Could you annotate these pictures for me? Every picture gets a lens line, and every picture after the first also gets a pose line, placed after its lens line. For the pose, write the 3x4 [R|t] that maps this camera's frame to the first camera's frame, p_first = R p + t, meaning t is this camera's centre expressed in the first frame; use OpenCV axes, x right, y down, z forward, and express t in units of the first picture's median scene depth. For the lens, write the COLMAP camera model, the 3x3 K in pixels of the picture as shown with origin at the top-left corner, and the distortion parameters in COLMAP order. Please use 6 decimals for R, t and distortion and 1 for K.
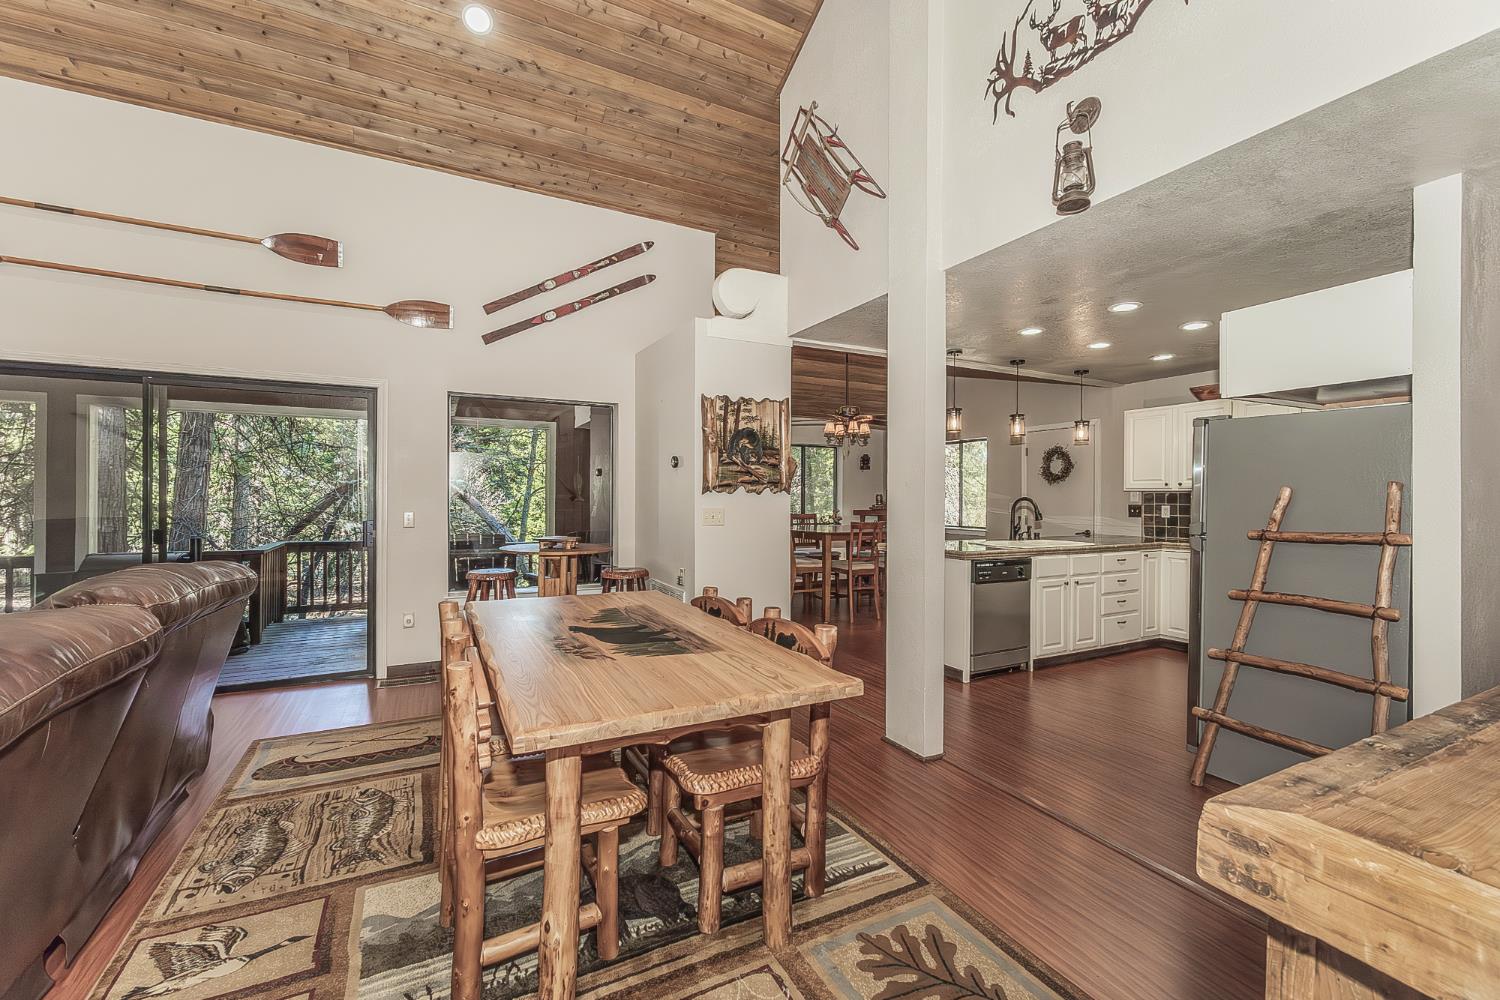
lens RADIAL K [[624.7, 0, 744.1], [0, 624.7, 493.8], [0, 0, 1]] dist [0.002754, 0.000471]
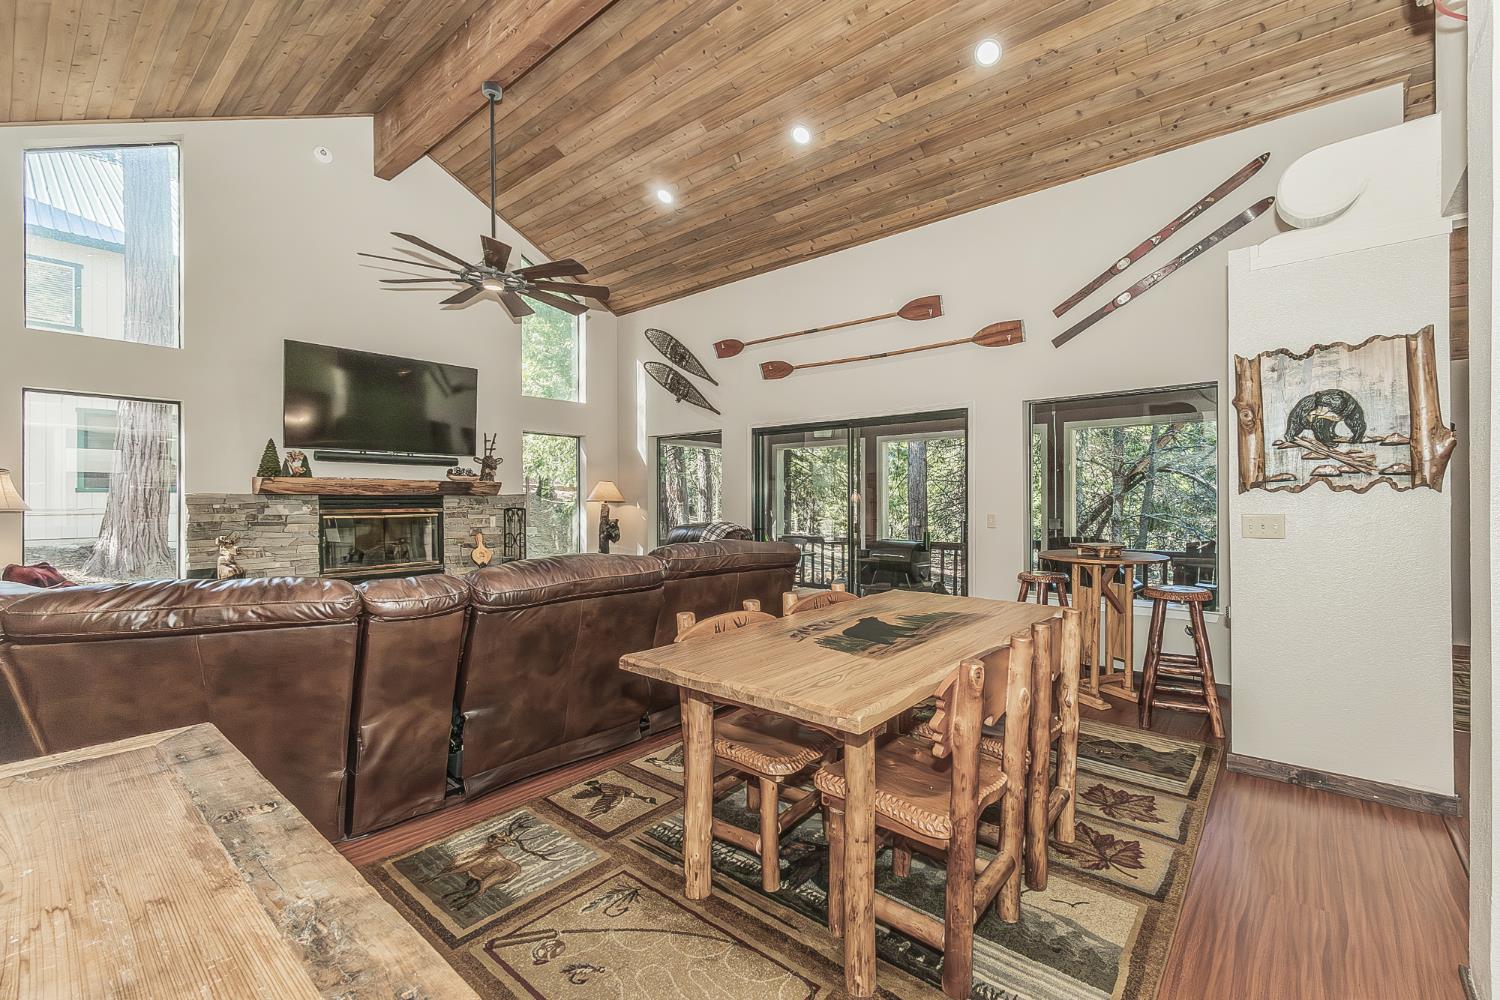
lens RADIAL K [[627.1, 0, 802.8], [0, 627.1, 501.1], [0, 0, 1]] dist [0.002768, -0.000681]
pose [[0.412699, -0.004718, -0.910855, 0.359469], [0.006253, 0.999978, -0.002347, 0.005791], [0.910846, -0.004727, 0.412719, 0.233009]]
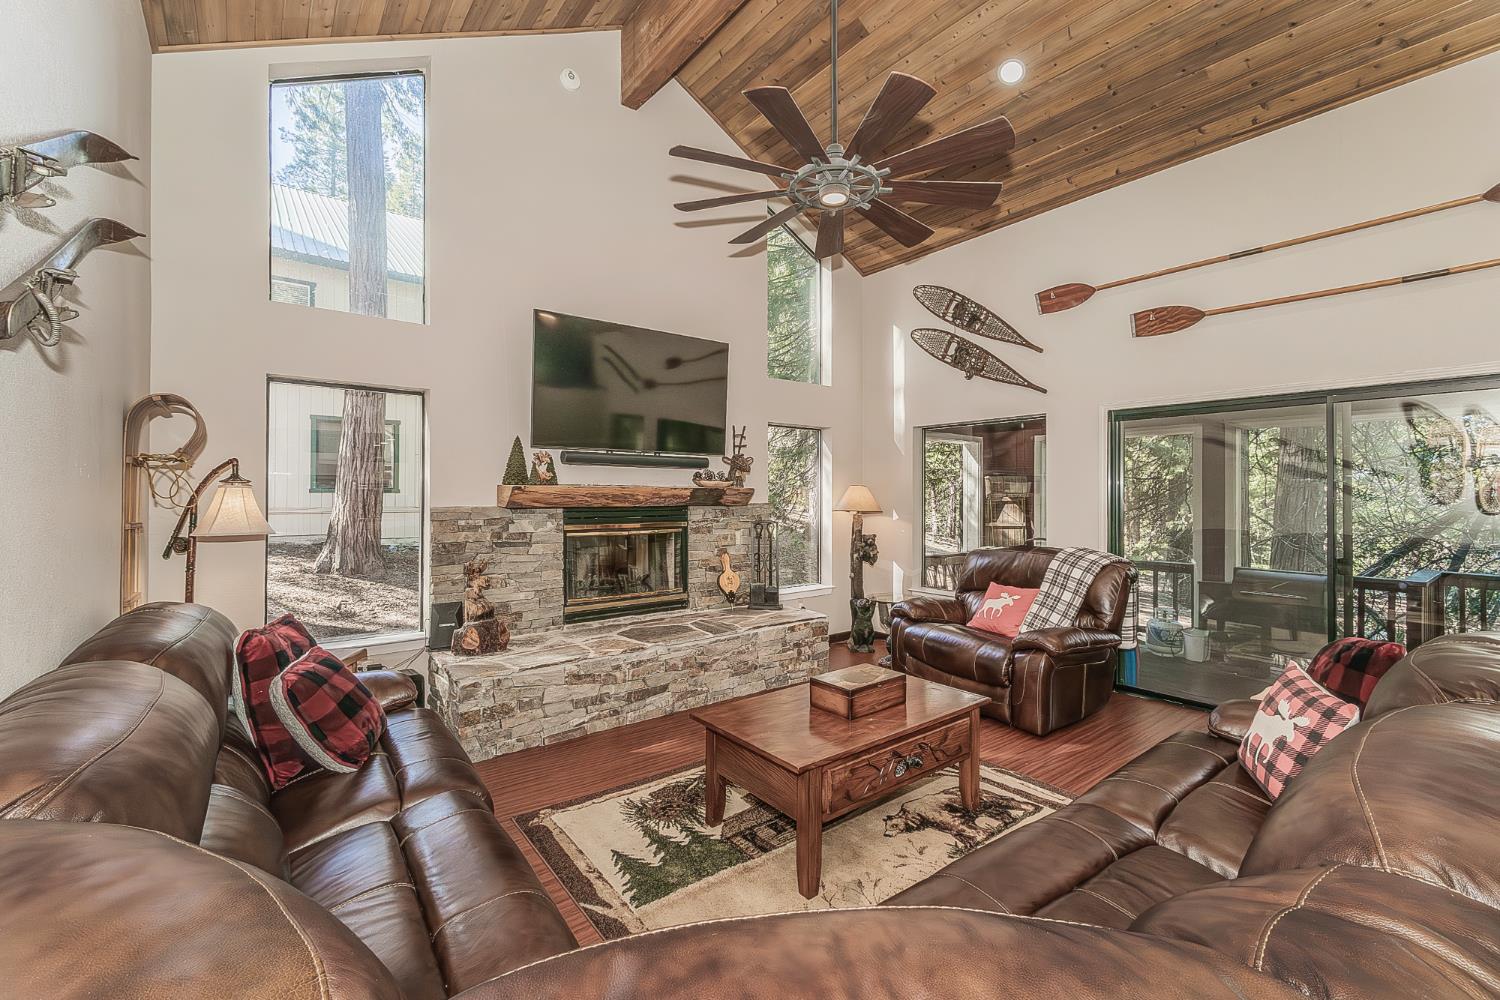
lens RADIAL K [[627.9, 0, 751.0], [0, 627.9, 493.0], [0, 0, 1]] dist [0.002271, 0.000312]
pose [[0.183237, -0.009104, -0.983027, -0.162055], [0.000794, 0.999958, -0.009113, -0.028629], [0.983069, 0.000890, 0.183236, -0.025461]]
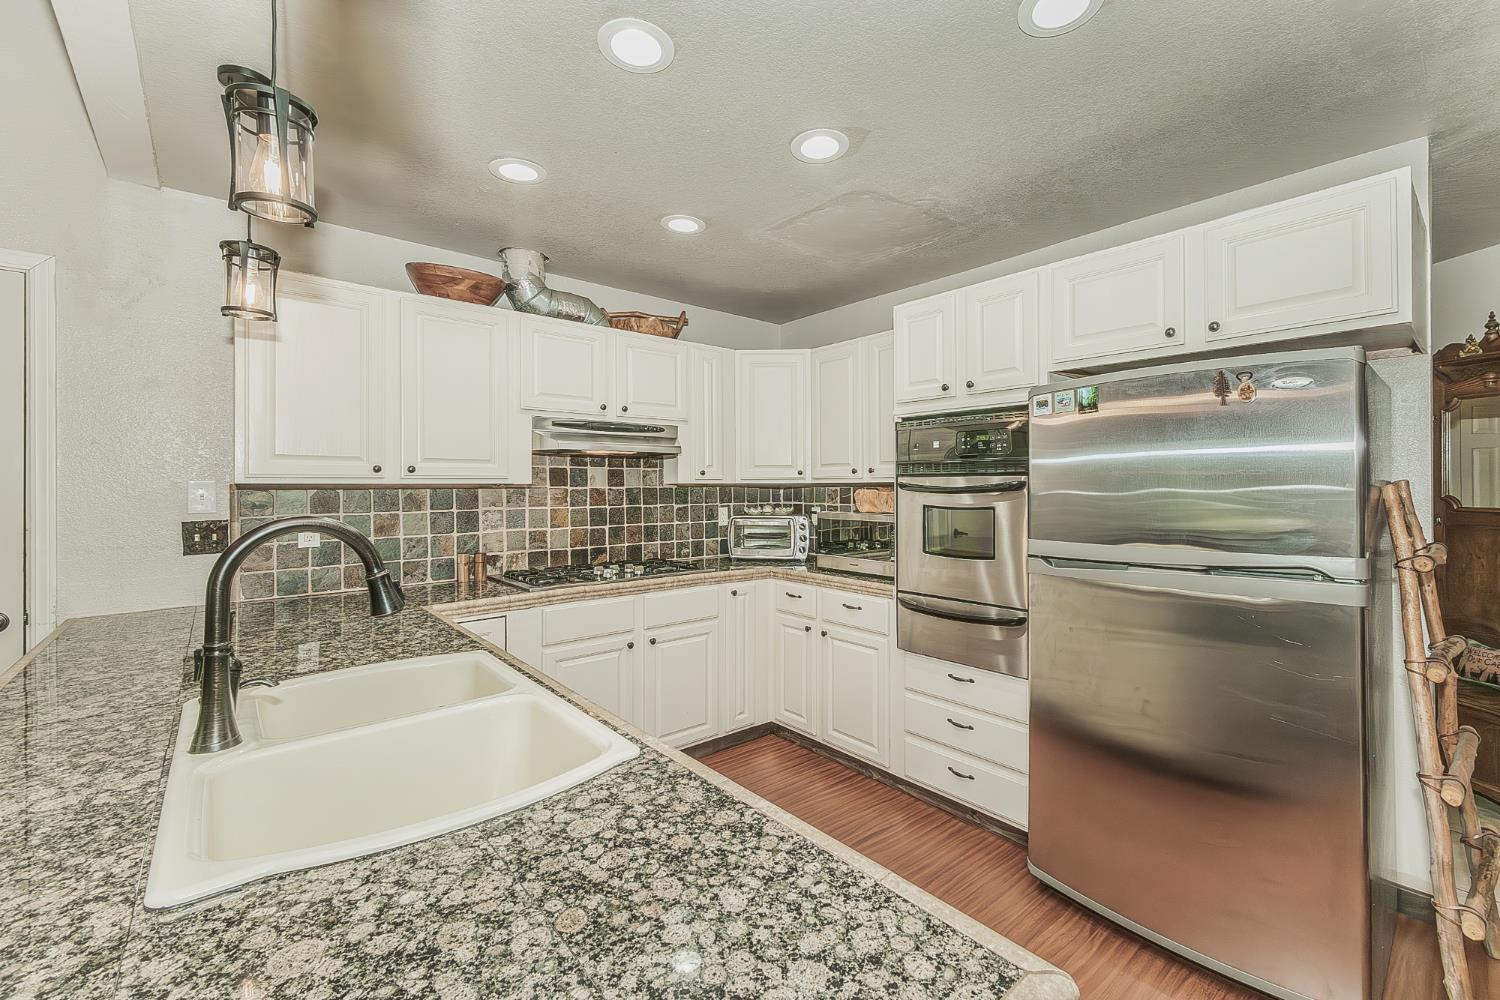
lens RADIAL K [[625.1, 0, 791.8], [0, 625.1, 482.8], [0, 0, 1]] dist [0.000570, 0.000201]
pose [[-0.256427, -0.000019, 0.966564, 0.247012], [0.000475, 1.000000, 0.000145, -0.006988], [-0.966564, 0.000496, -0.256427, 1.080109]]
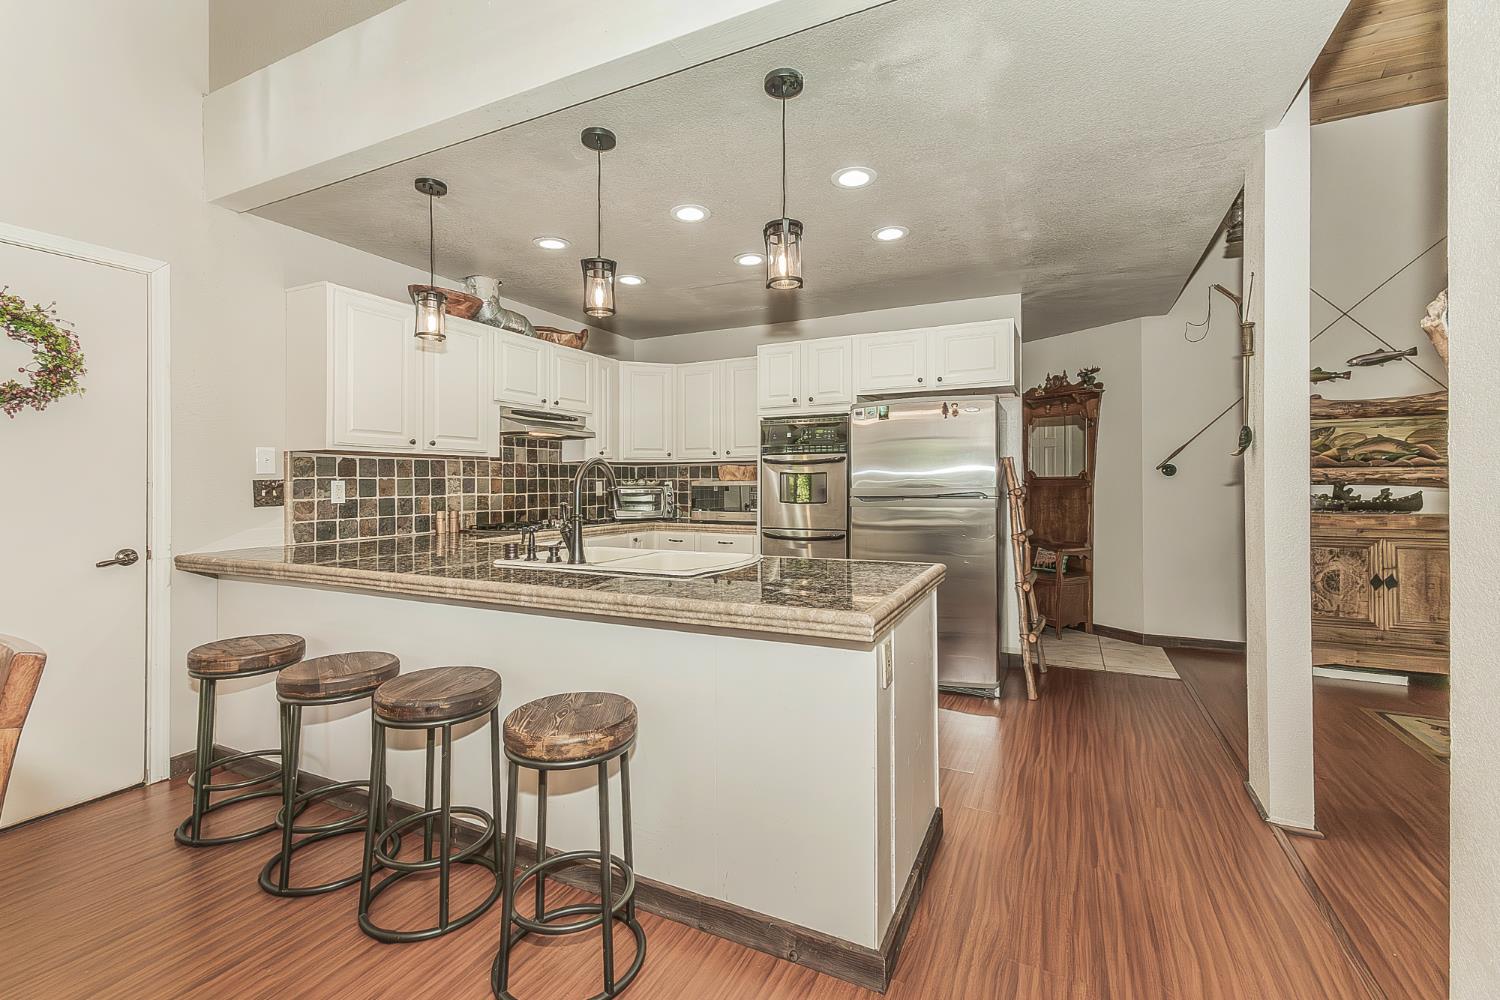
lens RADIAL K [[645.8, 0, 745.6], [0, 645.8, 482.7], [0, 0, 1]] dist [0.002401, 0.000364]
pose [[-0.598261, -0.002143, 0.801299, 0.035727], [0.000236, 0.999996, 0.002850, 0.026492], [-0.801301, 0.001894, -0.598258, 1.431378]]
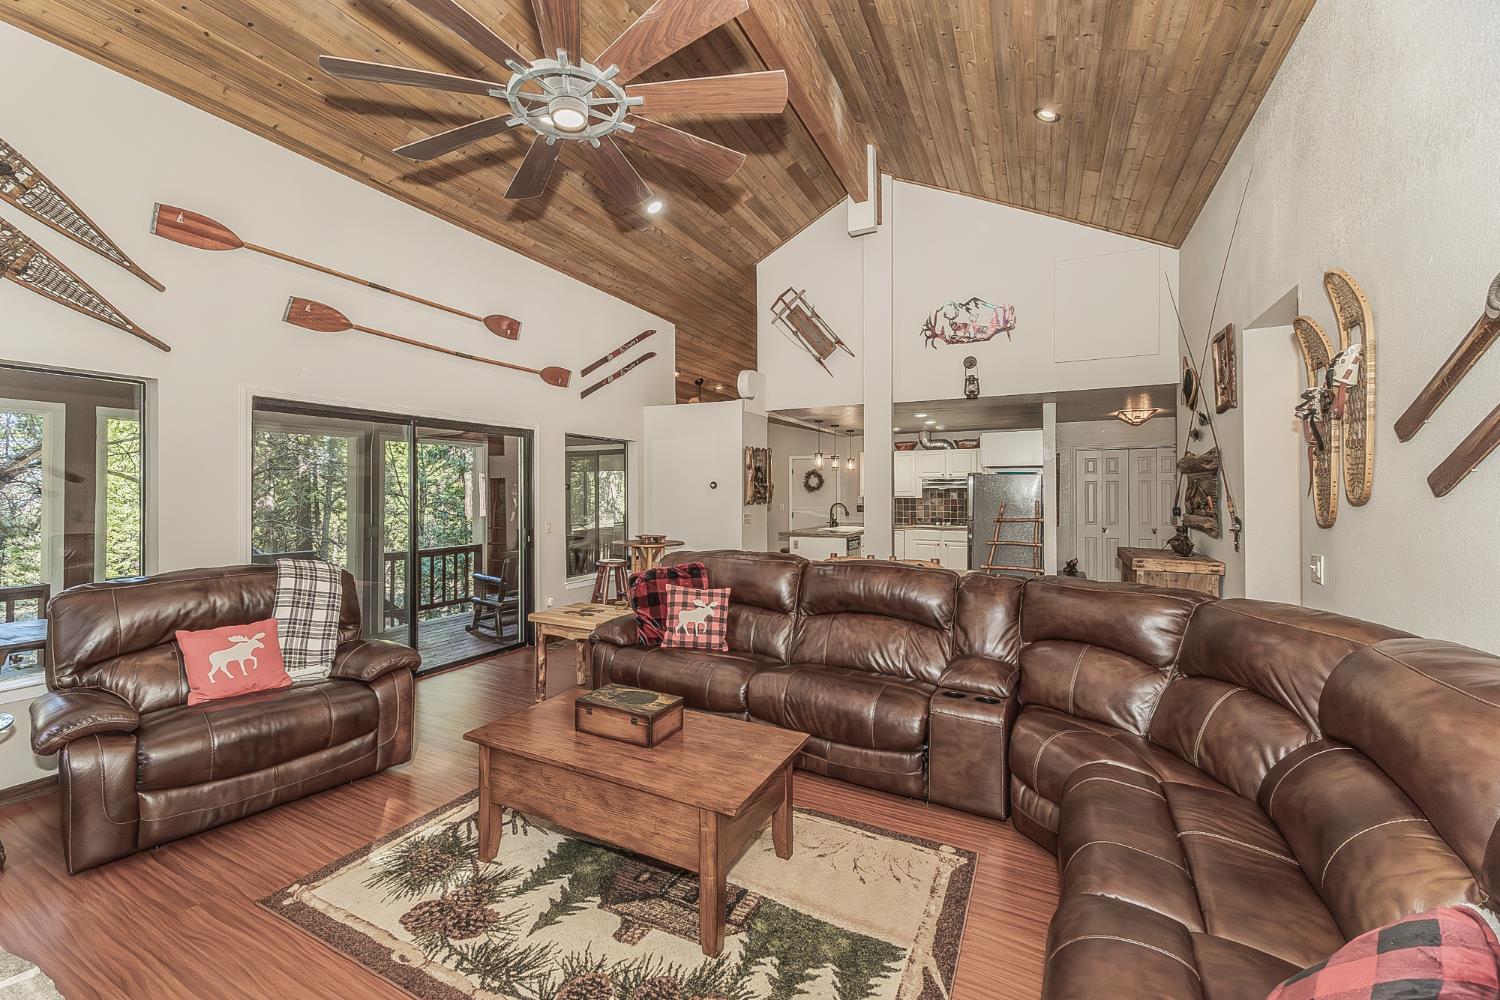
lens RADIAL K [[635.4, 0, 693.0], [0, 635.4, 476.7], [0, 0, 1]] dist [0.001827, 0.000439]
pose [[0.838036, 0.007519, 0.545564, -1.049780], [0.003294, 0.999817, -0.018838, -0.042332], [-0.545605, 0.017584, 0.837858, -0.331795]]
